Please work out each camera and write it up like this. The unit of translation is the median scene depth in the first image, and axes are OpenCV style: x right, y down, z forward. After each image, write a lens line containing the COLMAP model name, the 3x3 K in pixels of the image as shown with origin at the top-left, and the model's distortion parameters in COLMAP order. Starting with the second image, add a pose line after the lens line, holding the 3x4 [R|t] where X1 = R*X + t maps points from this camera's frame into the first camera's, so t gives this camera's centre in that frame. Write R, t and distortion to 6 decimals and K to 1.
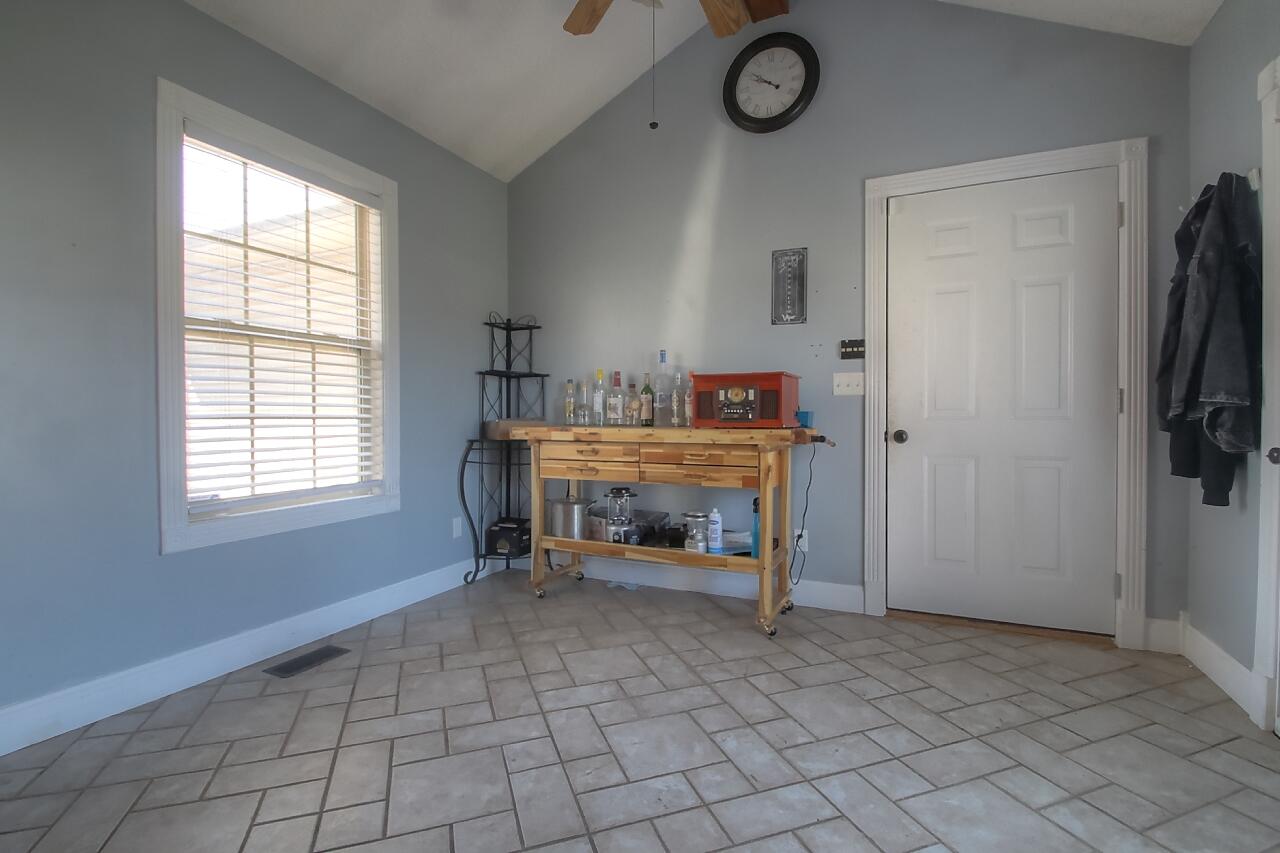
lens RADIAL K [[589.7, 0, 642.2], [0, 589.7, 424.0], [0, 0, 1]] dist [-0.001417, -0.004872]
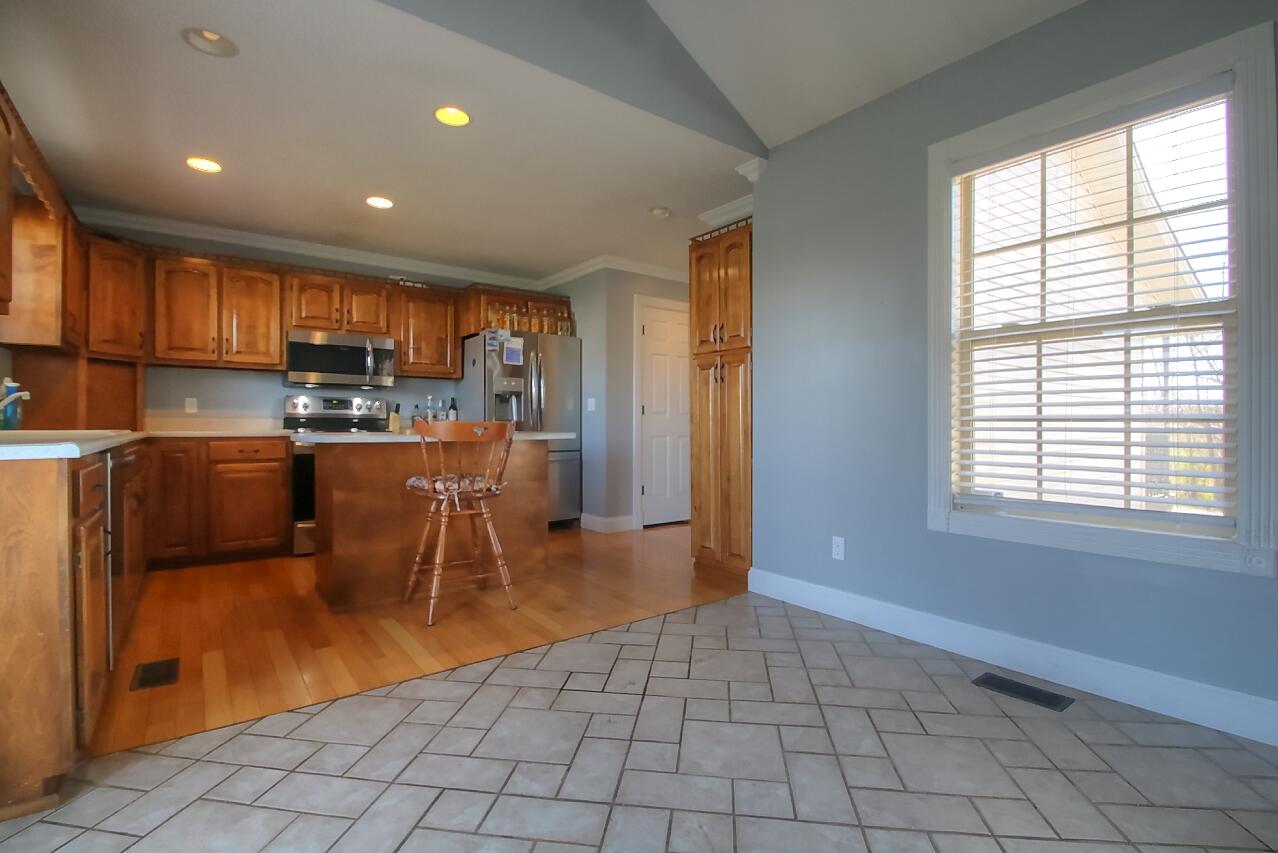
lens RADIAL K [[588.8, 0, 646.8], [0, 588.8, 422.5], [0, 0, 1]] dist [-0.001417, -0.004872]
pose [[-0.465103, 0.003830, -0.885248, 0.409518], [-0.008256, 0.999928, 0.008664, -0.007714], [0.885218, 0.011338, -0.465038, 0.761275]]
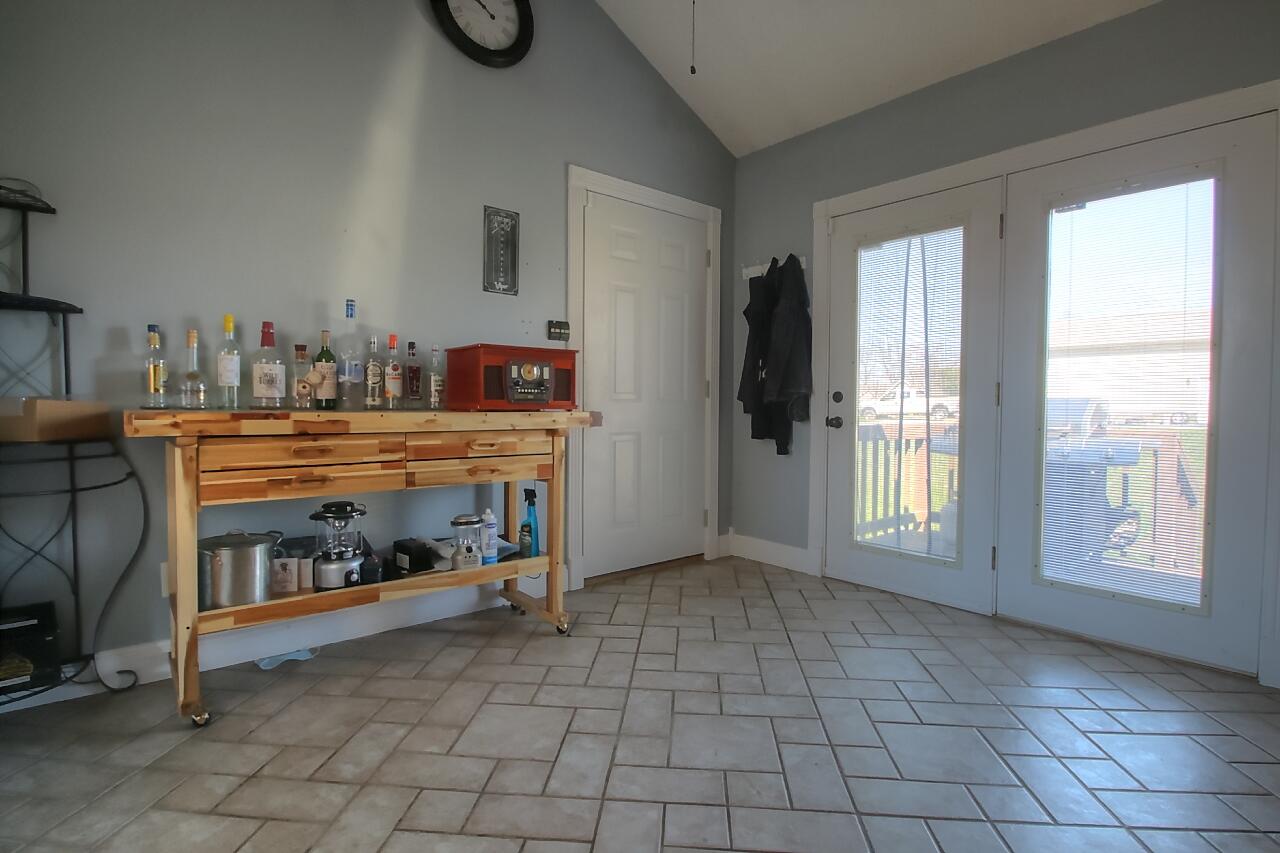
lens RADIAL K [[645.0, 0, 640.5], [0, 645.0, 423.7], [0, 0, 1]] dist [-0.006536, -0.001964]
pose [[0.416035, -0.026624, 0.908959, -0.600191], [0.002630, 0.999602, 0.028075, 0.000085], [-0.909345, -0.009289, 0.415939, 0.435247]]
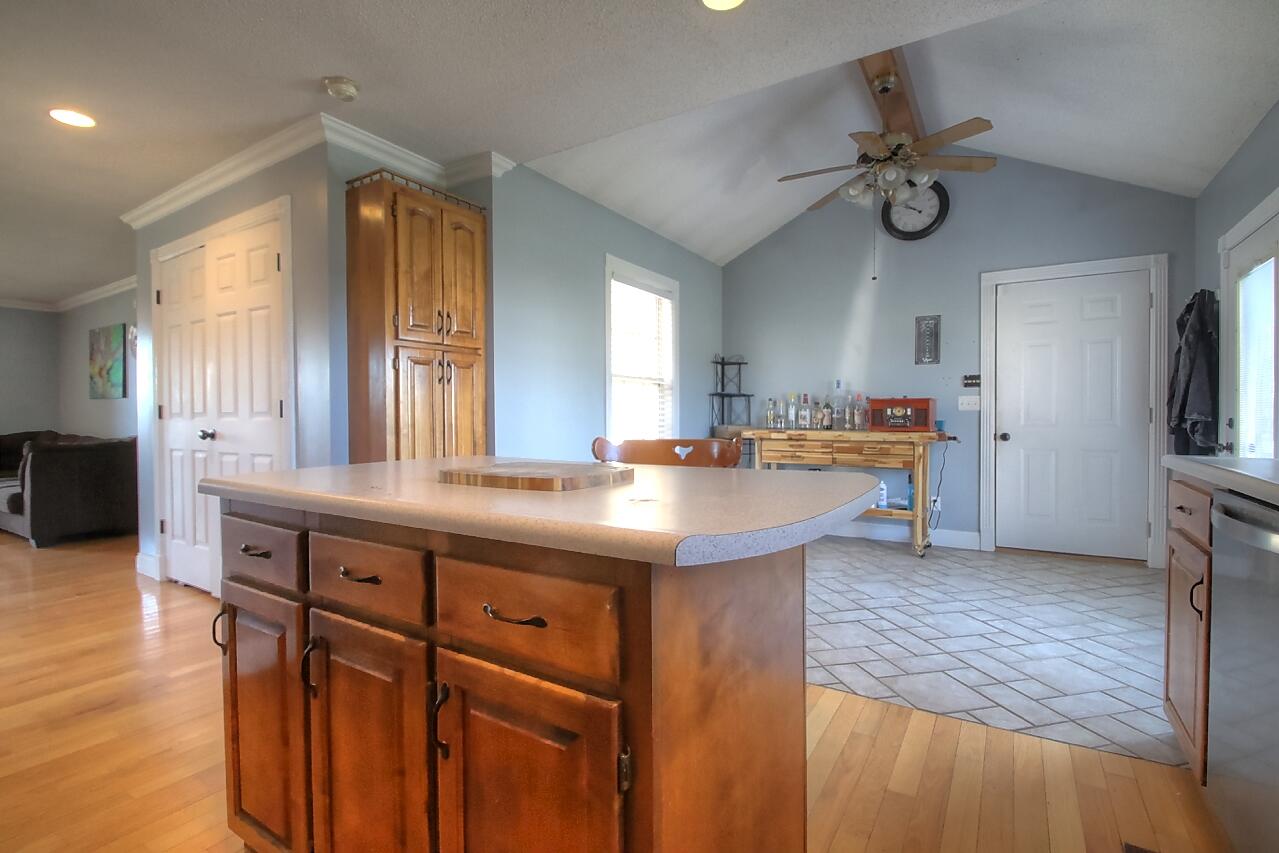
lens RADIAL K [[589.2, 0, 641.3], [0, 589.2, 424.3], [0, 0, 1]] dist [-0.001417, -0.004872]
pose [[0.992376, 0.000456, -0.123245, -0.333646], [-0.000293, 0.999999, 0.001336, -0.014316], [0.123245, -0.001290, 0.992375, -0.683866]]
